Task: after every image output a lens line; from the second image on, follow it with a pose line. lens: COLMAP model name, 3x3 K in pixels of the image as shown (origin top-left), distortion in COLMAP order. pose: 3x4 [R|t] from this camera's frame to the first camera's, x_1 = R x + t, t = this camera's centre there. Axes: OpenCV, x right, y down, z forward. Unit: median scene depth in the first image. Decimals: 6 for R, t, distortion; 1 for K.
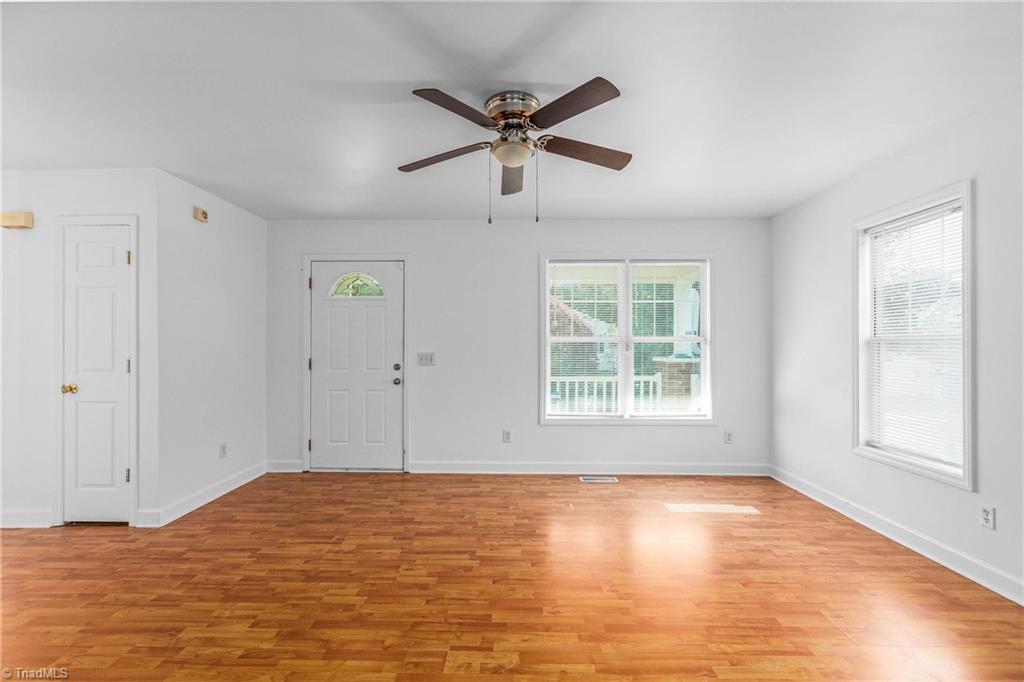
lens RADIAL K [[458.8, 0, 505.0], [0, 458.8, 341.8], [0, 0, 1]] dist [0.000710, 0.000425]
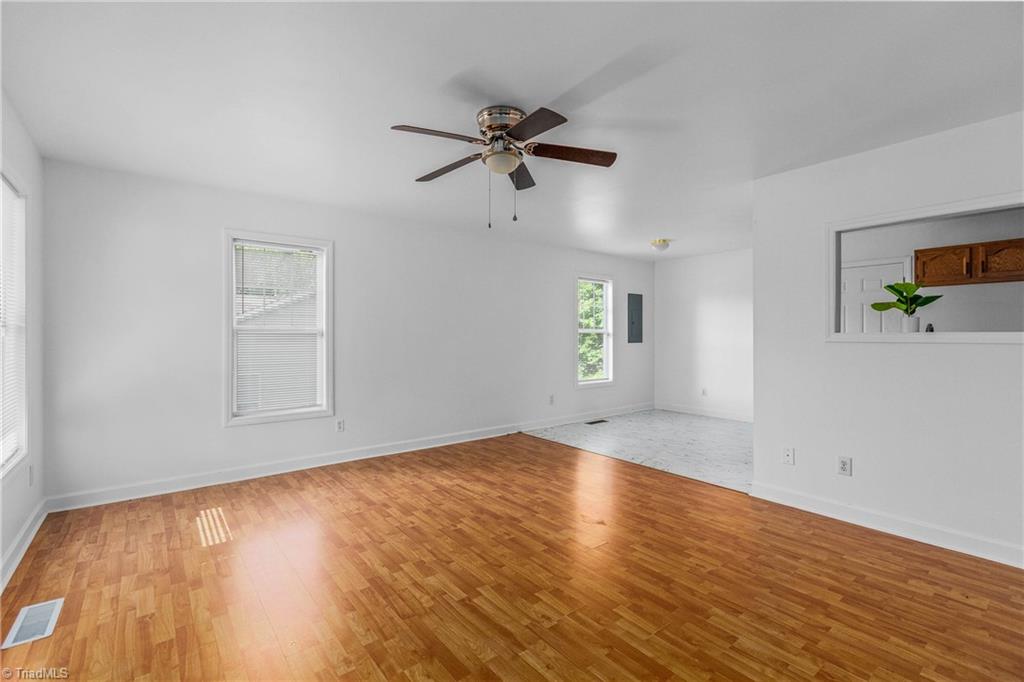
lens RADIAL K [[458.8, 0, 505.0], [0, 458.8, 341.8], [0, 0, 1]] dist [0.000710, 0.000425]
pose [[-0.631664, -0.016192, 0.775074, -0.815131], [-0.008694, 0.999867, 0.013803, 0.005531], [-0.775194, 0.001980, -0.631720, 1.640111]]
